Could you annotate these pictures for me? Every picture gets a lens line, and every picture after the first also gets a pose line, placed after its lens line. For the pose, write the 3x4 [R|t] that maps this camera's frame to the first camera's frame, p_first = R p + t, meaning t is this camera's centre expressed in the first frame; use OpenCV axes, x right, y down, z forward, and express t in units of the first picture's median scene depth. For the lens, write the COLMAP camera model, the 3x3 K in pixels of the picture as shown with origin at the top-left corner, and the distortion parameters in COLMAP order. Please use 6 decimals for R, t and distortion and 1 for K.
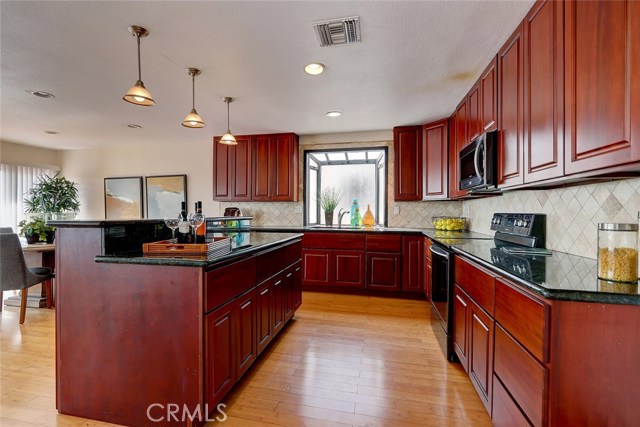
lens RADIAL K [[295.9, 0, 323.0], [0, 295.9, 211.9], [0, 0, 1]] dist [0.007037, -0.003530]
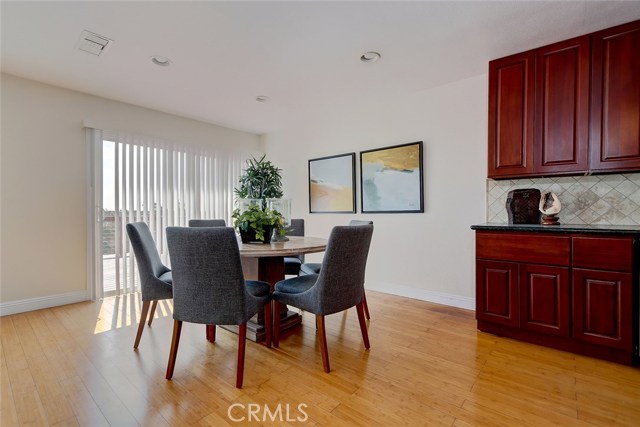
lens RADIAL K [[295.9, 0, 320.3], [0, 295.9, 209.7], [0, 0, 1]] dist [0.007037, -0.003530]
pose [[0.882539, -0.000435, -0.470239, -0.377988], [-0.000716, 0.999997, -0.002268, 0.024079], [0.470239, 0.002338, 0.882536, 0.353203]]
